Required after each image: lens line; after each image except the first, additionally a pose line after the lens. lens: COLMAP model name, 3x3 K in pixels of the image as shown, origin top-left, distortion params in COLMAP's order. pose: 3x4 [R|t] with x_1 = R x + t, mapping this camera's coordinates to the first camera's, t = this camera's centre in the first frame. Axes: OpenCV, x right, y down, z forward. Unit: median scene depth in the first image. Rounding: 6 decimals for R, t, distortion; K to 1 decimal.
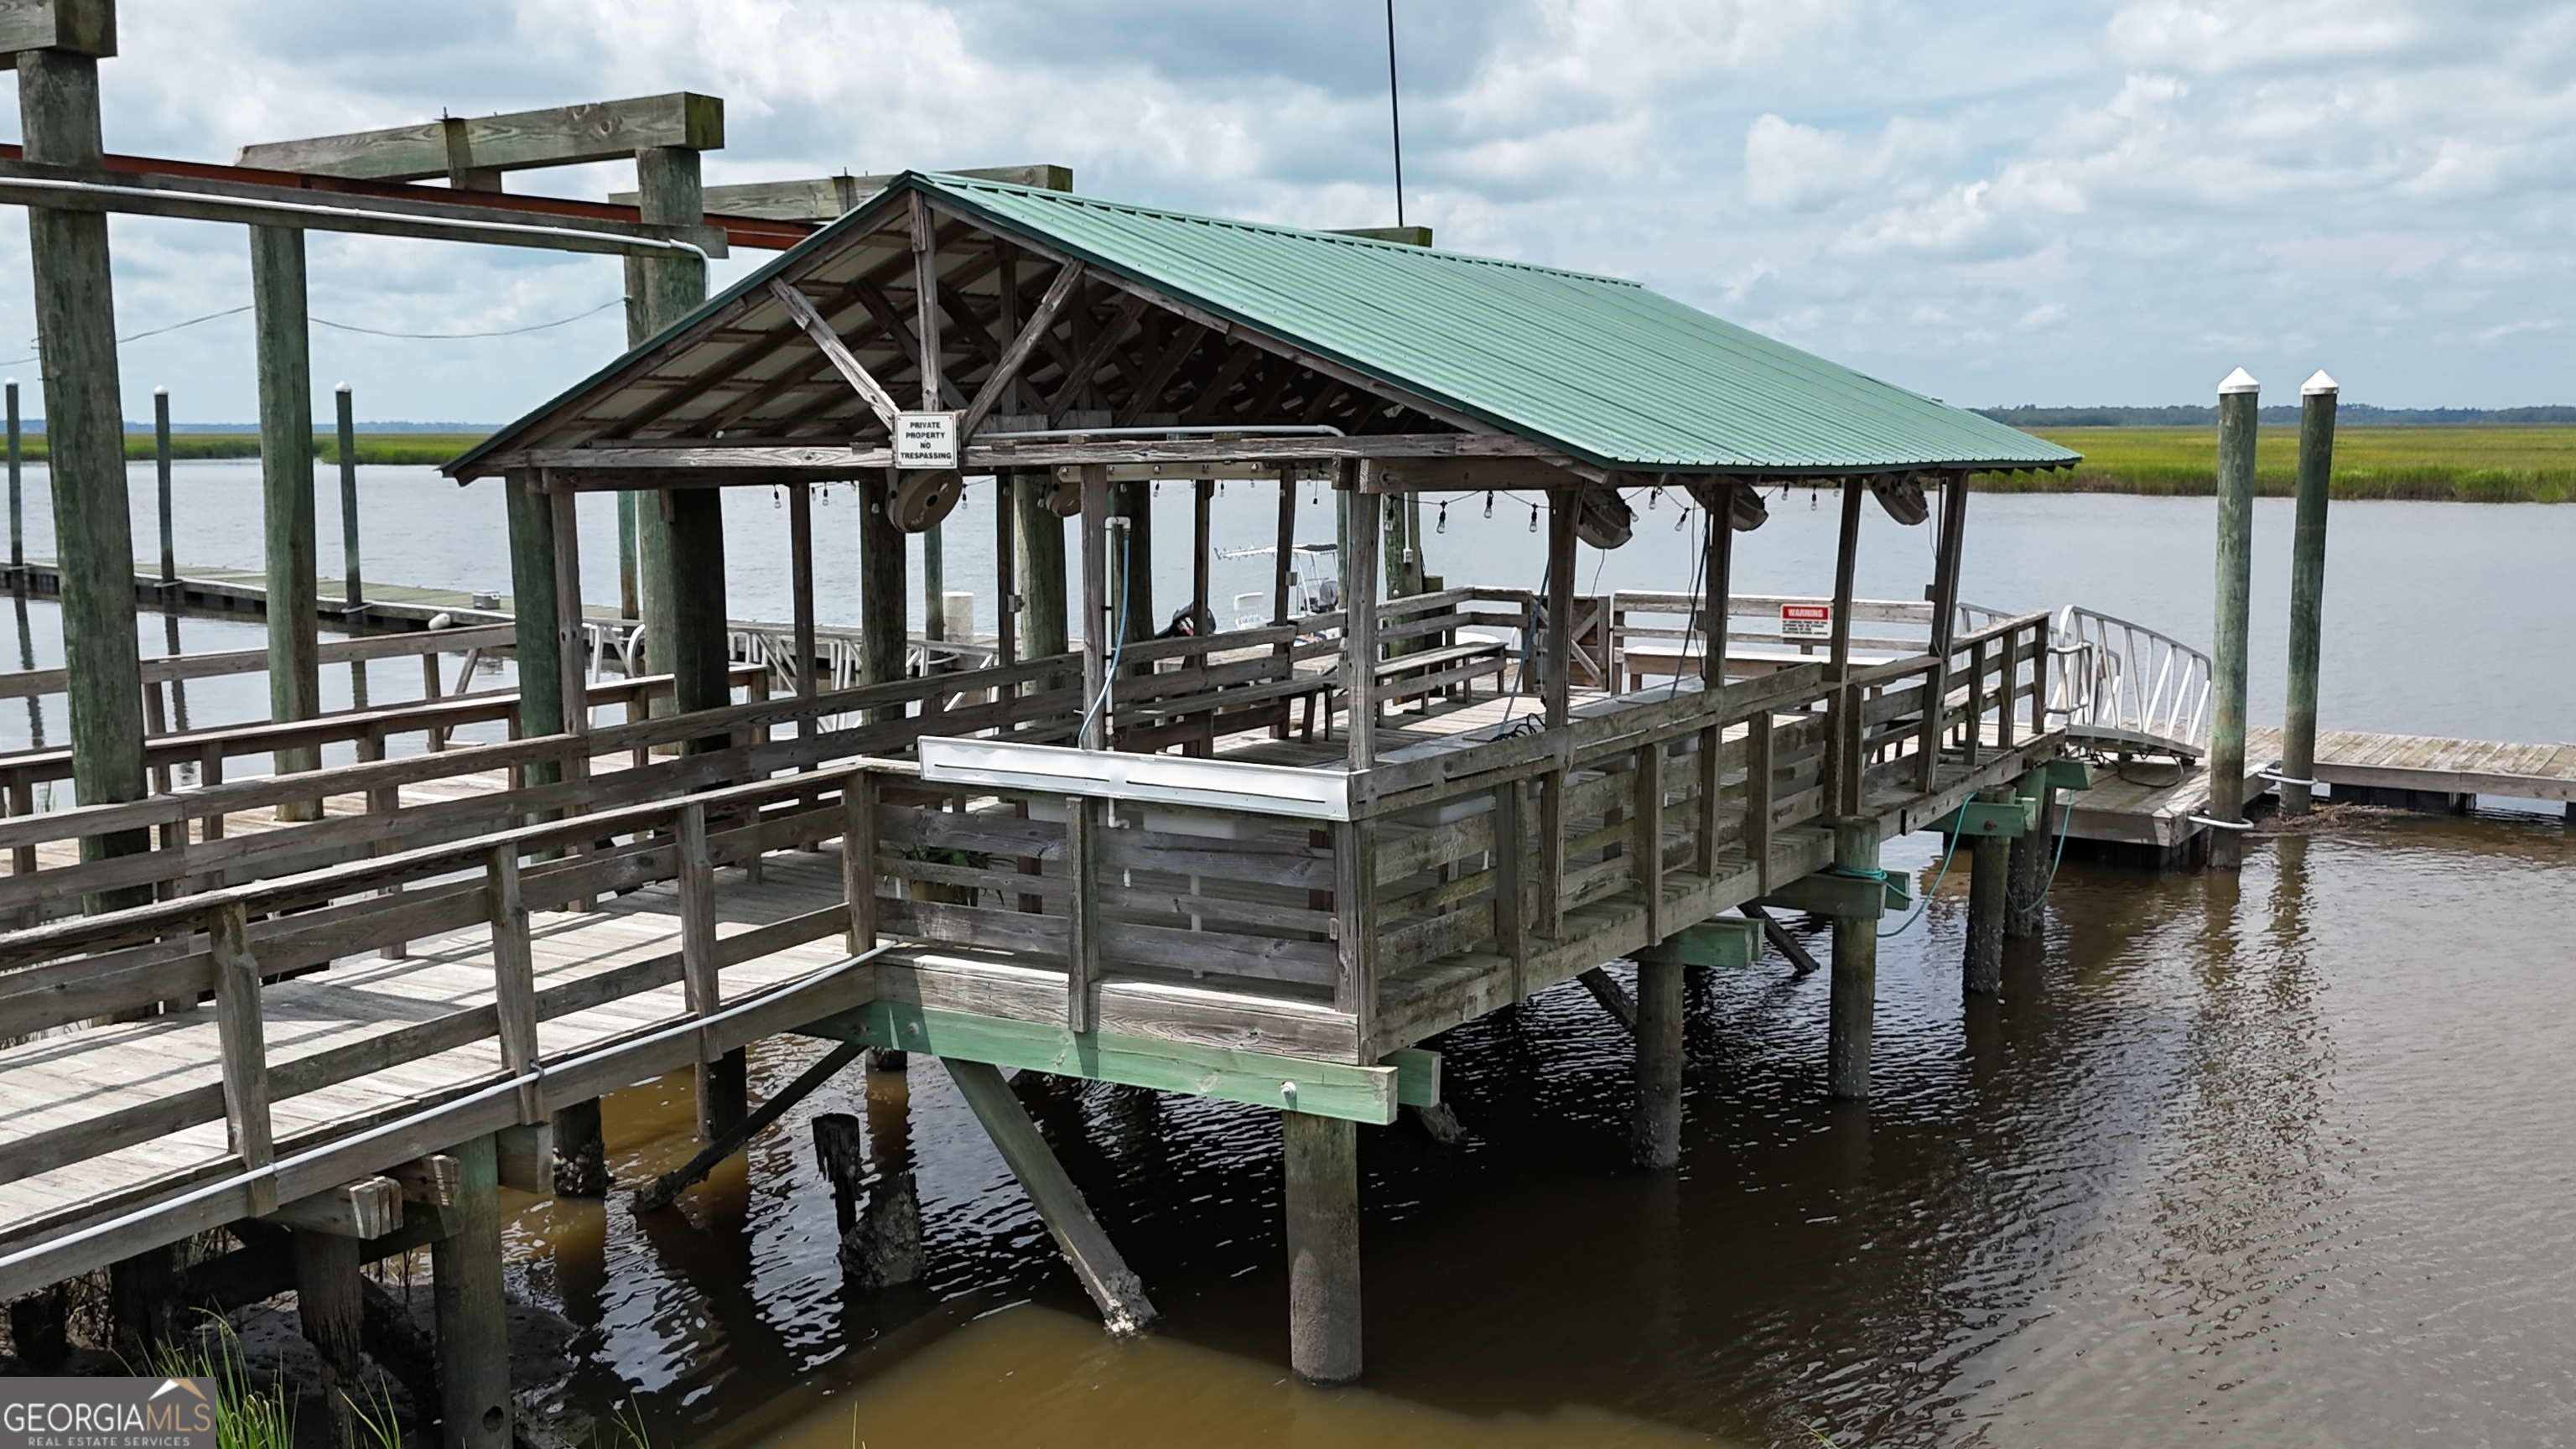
lens RADIAL K [[2277.6, 0, 1282.9], [0, 2277.6, 706.2], [0, 0, 1]] dist [0.045294, -0.035928]
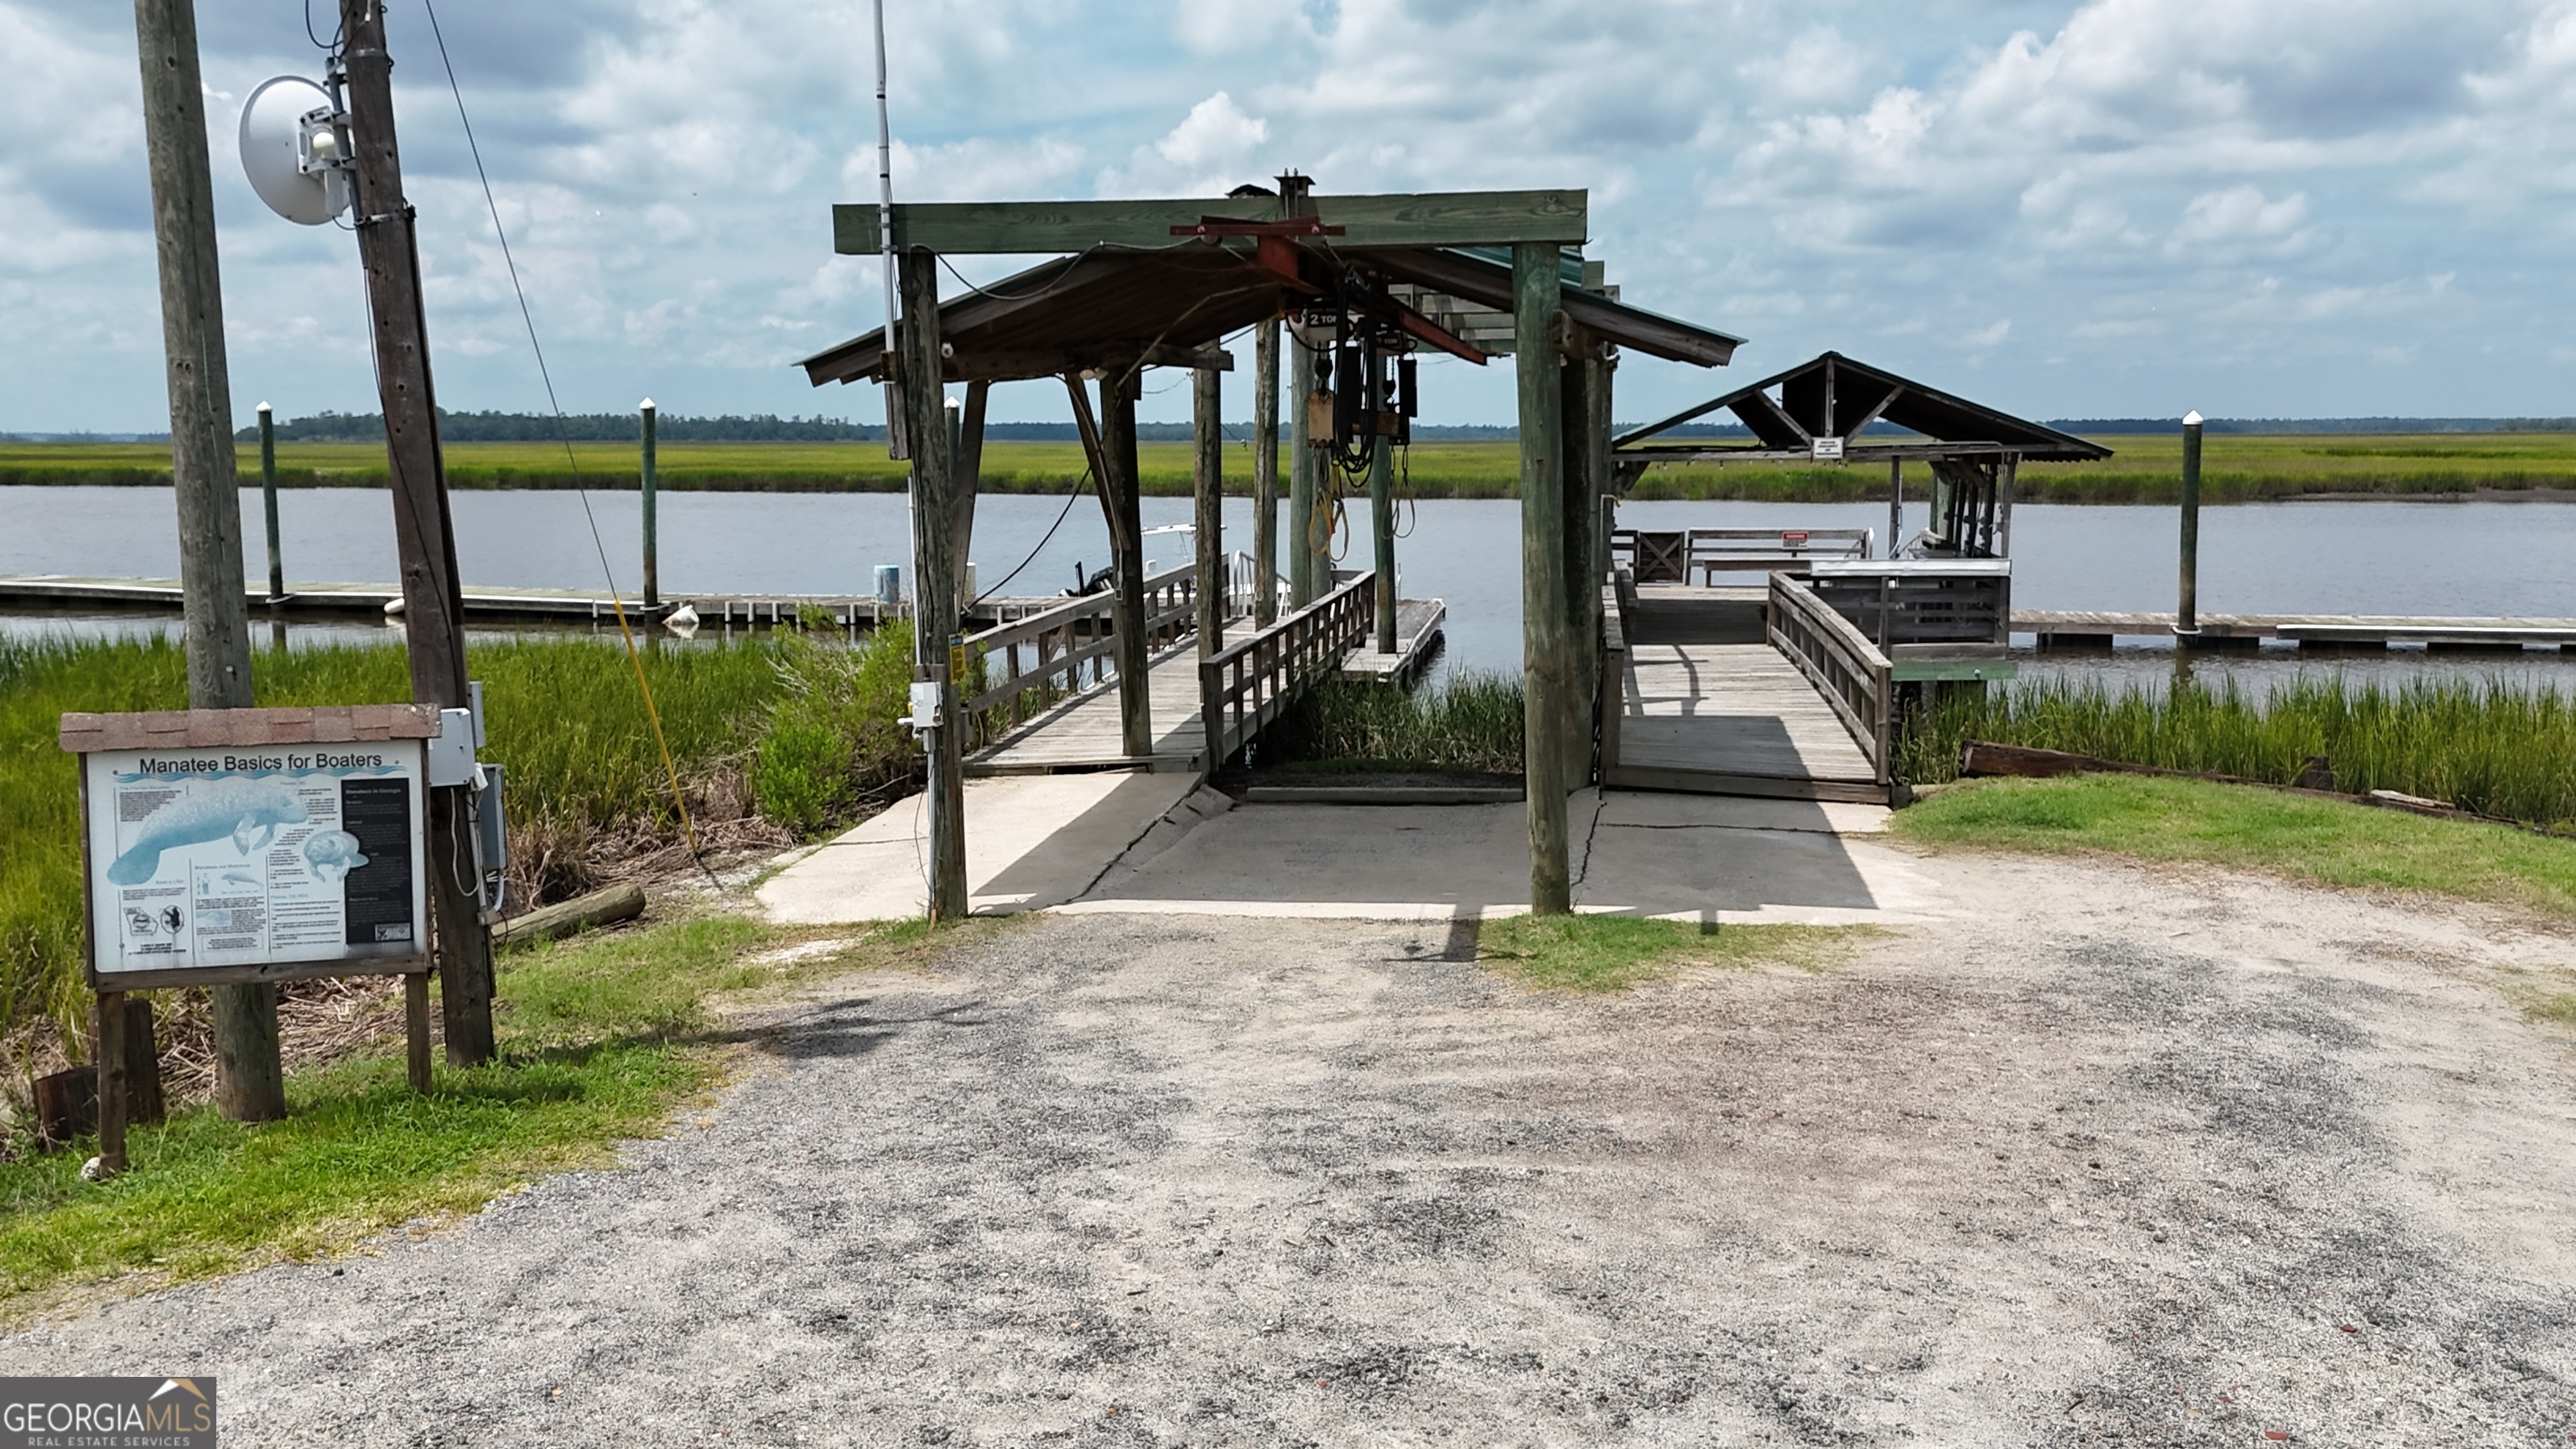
lens RADIAL K [[2277.6, 0, 1302.2], [0, 2277.6, 726.4], [0, 0, 1]] dist [0.045294, -0.035928]
pose [[0.925117, -0.048459, 0.376577, -1.749462], [0.047090, 0.998808, 0.012846, 0.147969], [-0.376751, 0.005849, 0.926296, -1.263184]]
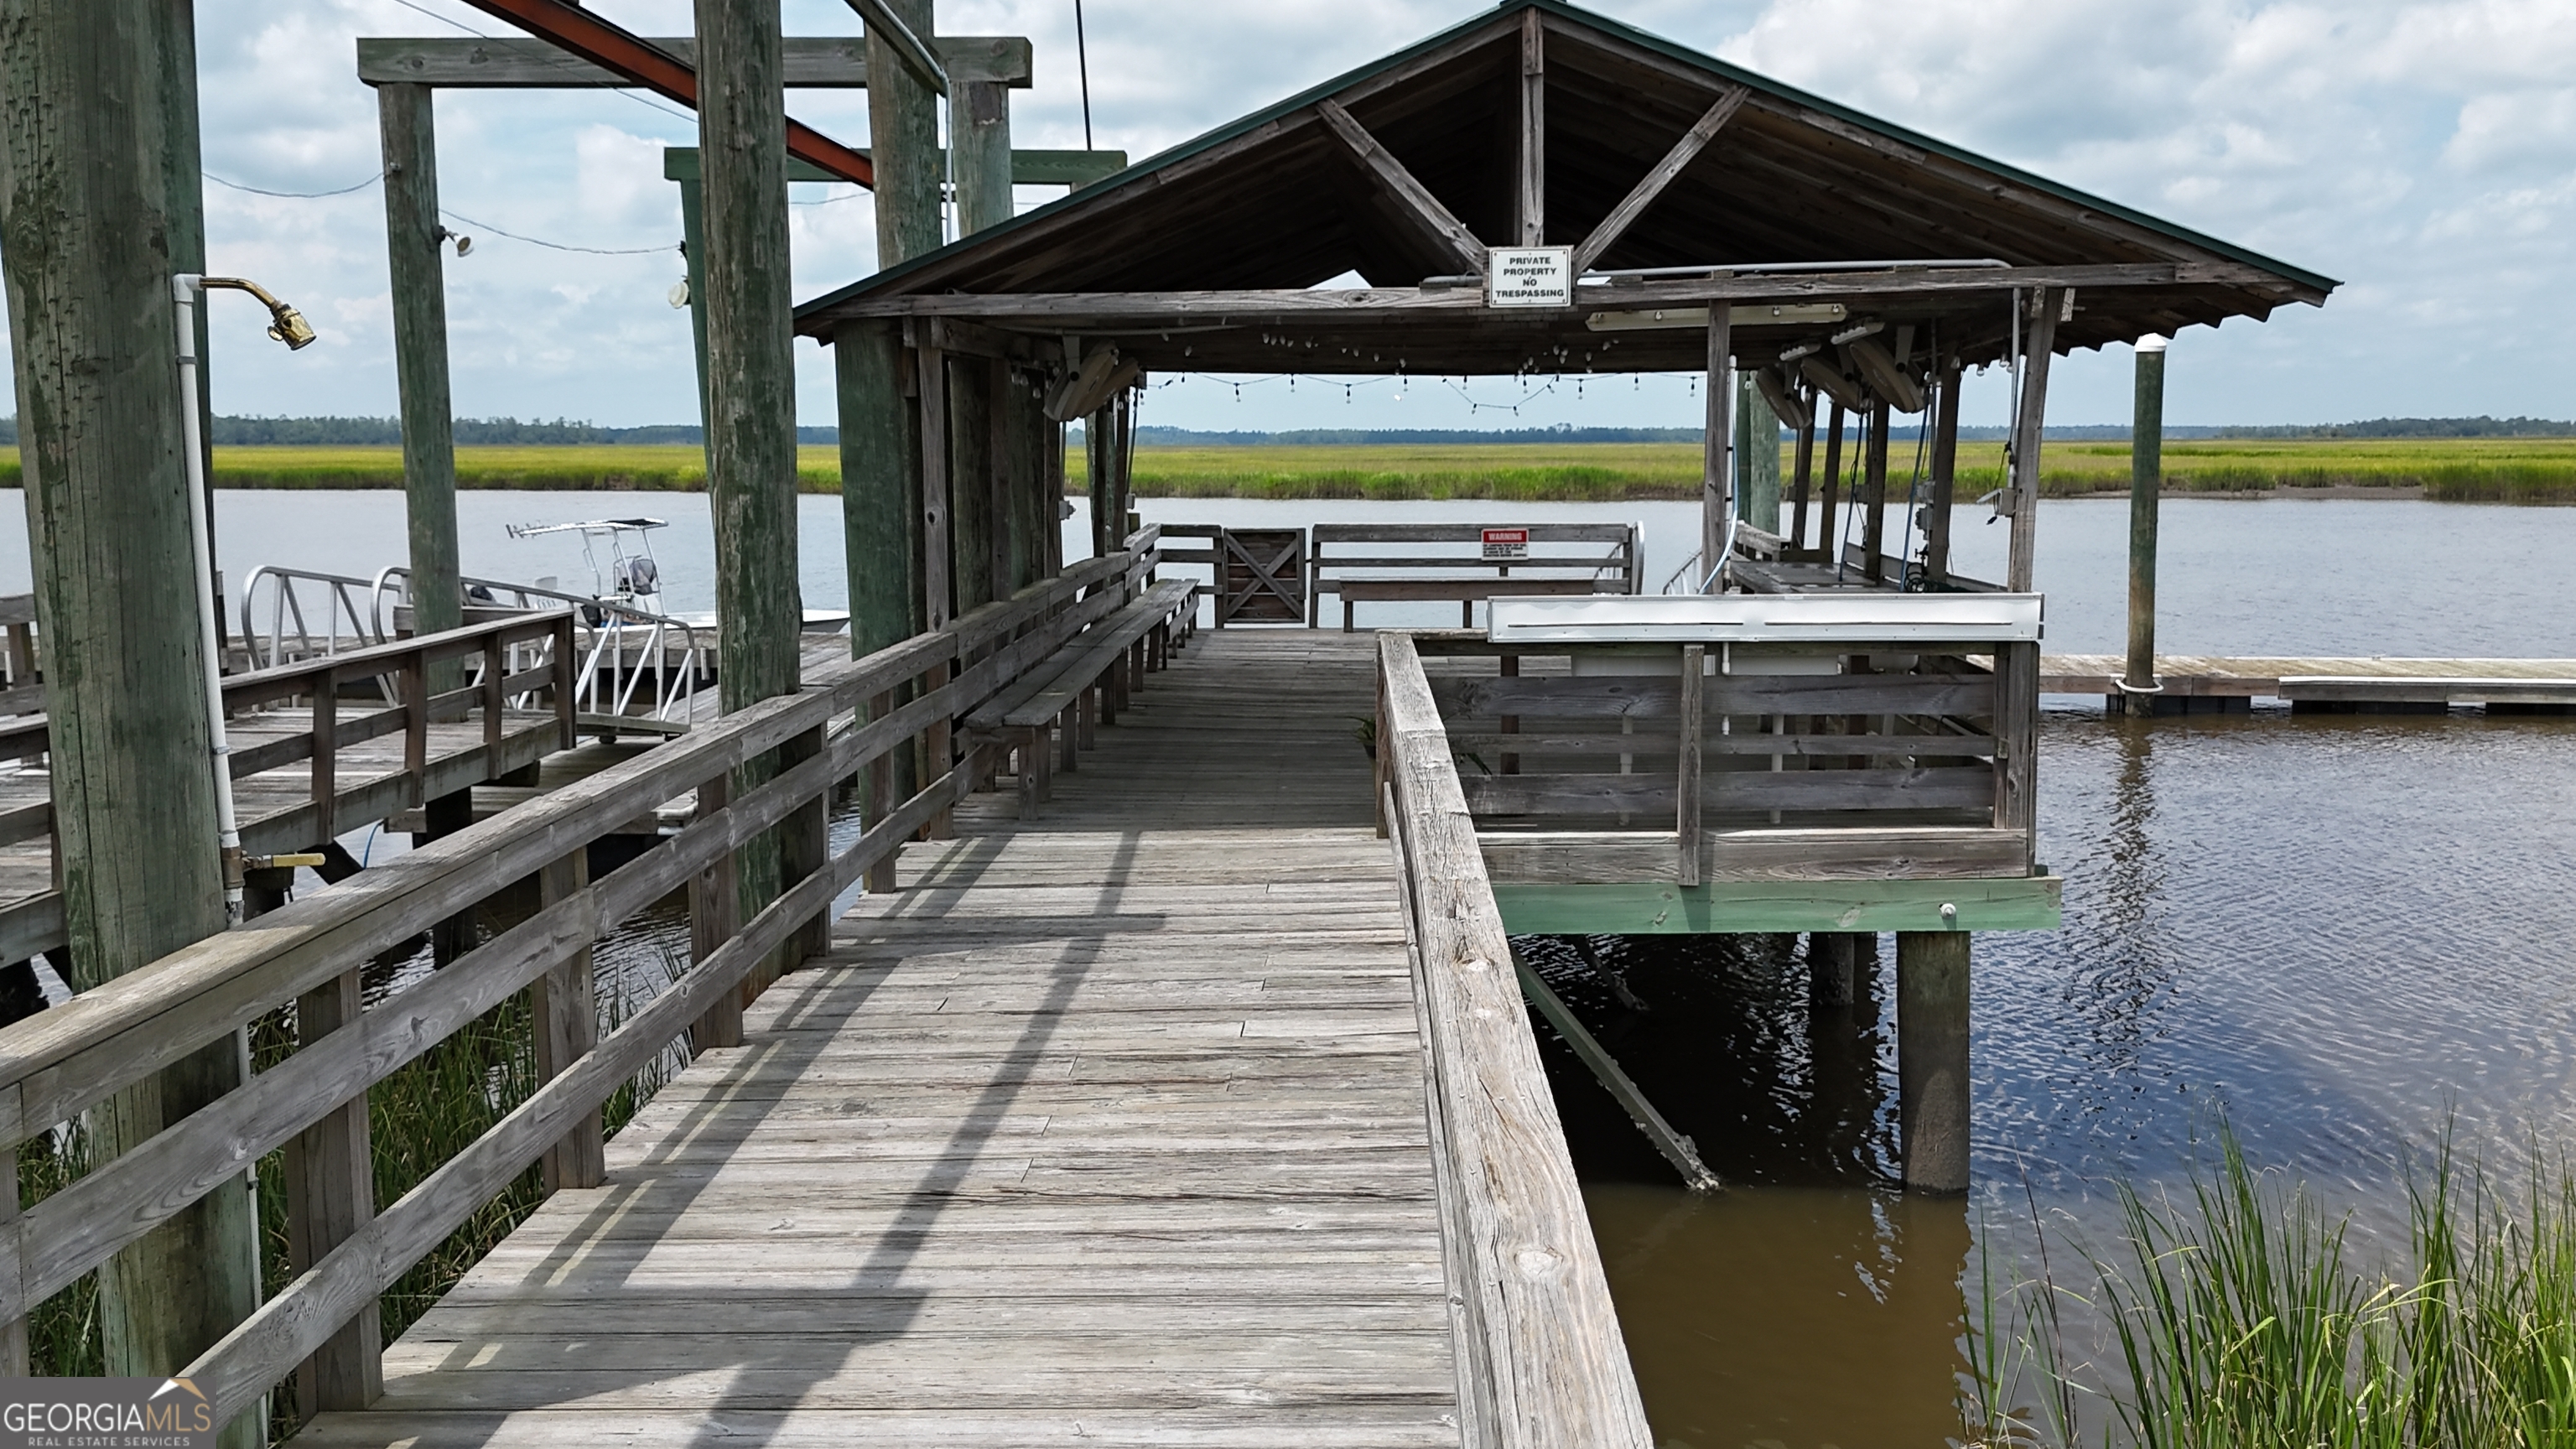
lens RADIAL K [[2277.6, 0, 1281.6], [0, 2277.6, 733.6], [0, 0, 1]] dist [0.045294, -0.035928]
pose [[0.886652, -0.059180, 0.458636, -0.681967], [0.057144, 0.998198, 0.018329, 0.048583], [-0.458894, 0.009956, 0.888435, 0.205137]]
